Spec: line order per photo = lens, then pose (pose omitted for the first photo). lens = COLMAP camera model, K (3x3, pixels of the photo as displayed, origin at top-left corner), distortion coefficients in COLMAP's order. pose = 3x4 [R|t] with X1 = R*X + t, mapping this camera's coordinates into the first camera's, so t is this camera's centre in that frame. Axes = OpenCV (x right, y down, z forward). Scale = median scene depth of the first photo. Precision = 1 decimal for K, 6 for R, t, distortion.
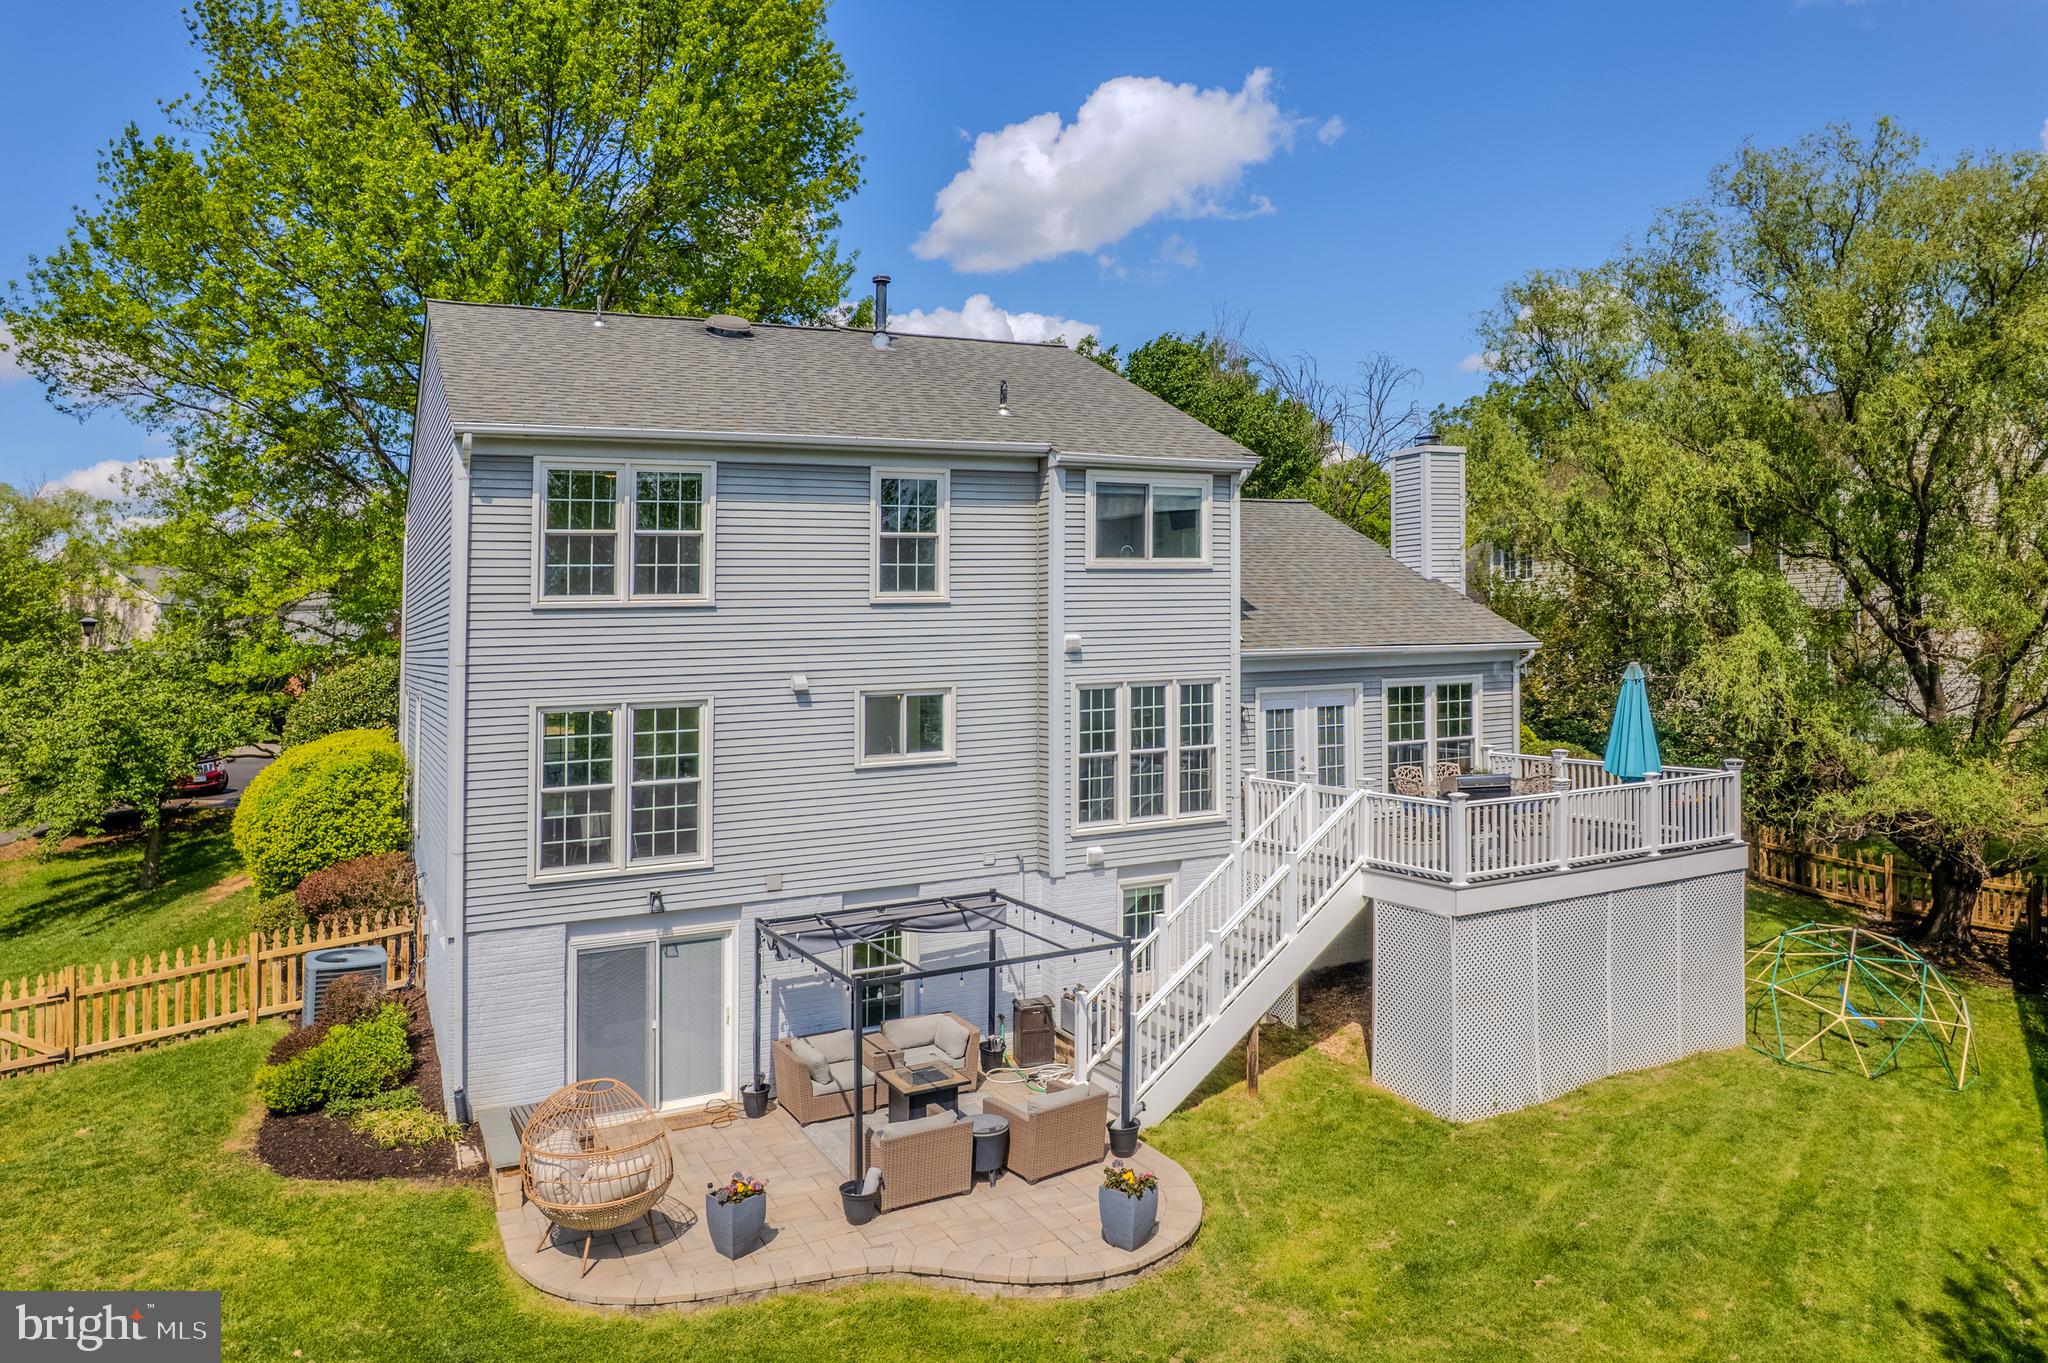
lens RADIAL K [[1322.6, 0, 996.2], [0, 1322.6, 654.1], [0, 0, 1]] dist [-0.073067, 0.061929]
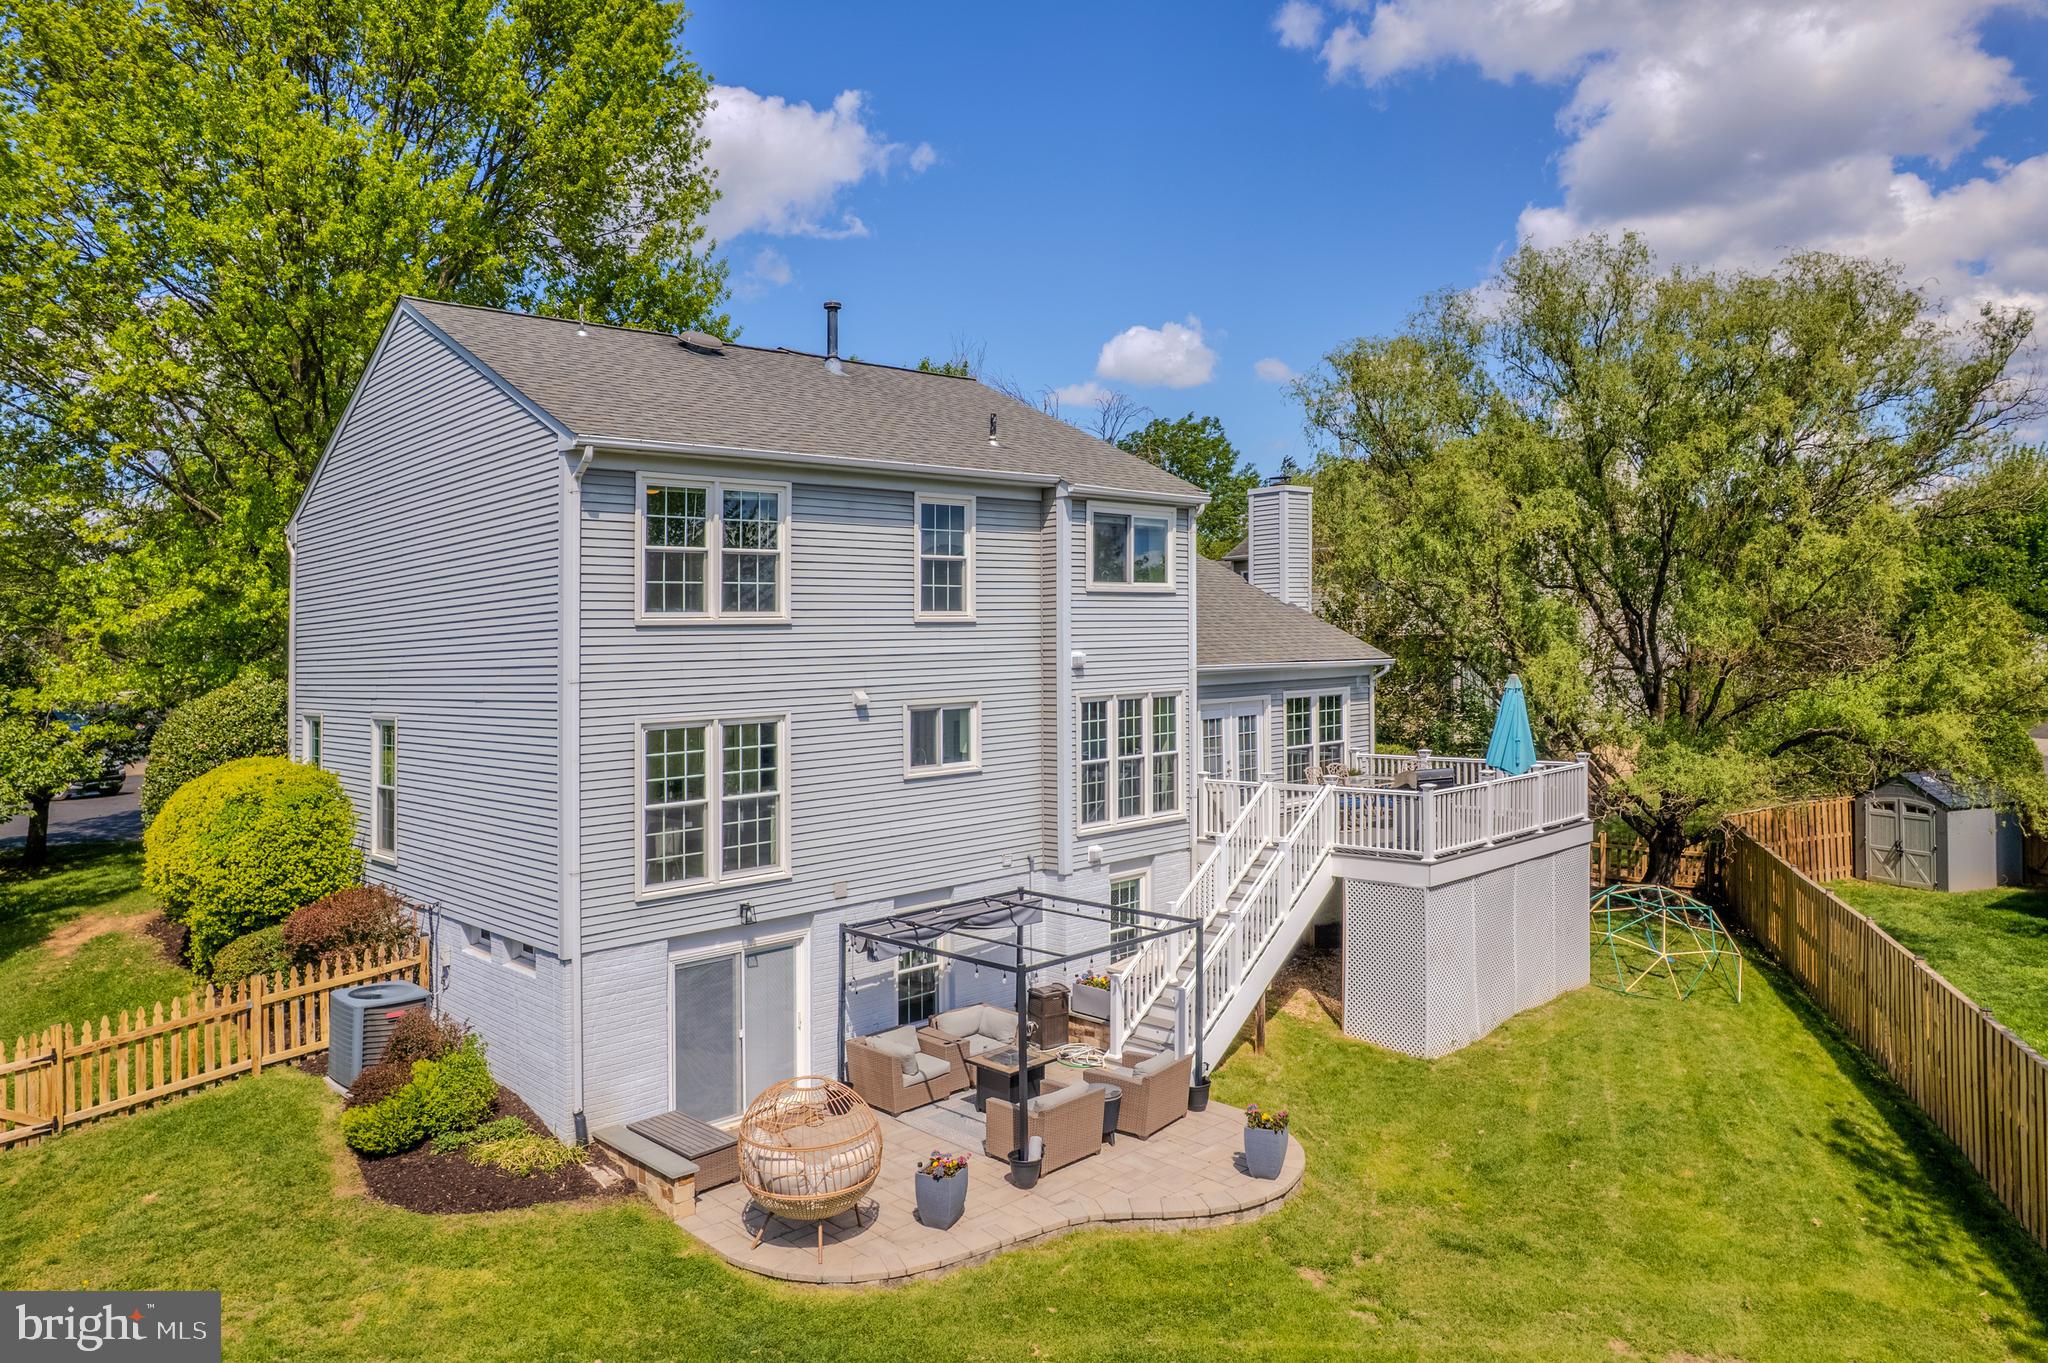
lens RADIAL K [[1309.4, 0, 1024.9], [0, 1309.4, 709.4], [0, 0, 1]] dist [-0.074953, 0.062142]
pose [[0.959139, -0.012830, 0.282643, -0.313841], [0.005351, 0.999615, 0.027217, 0.003414], [-0.282883, -0.024593, 0.958839, -0.026275]]
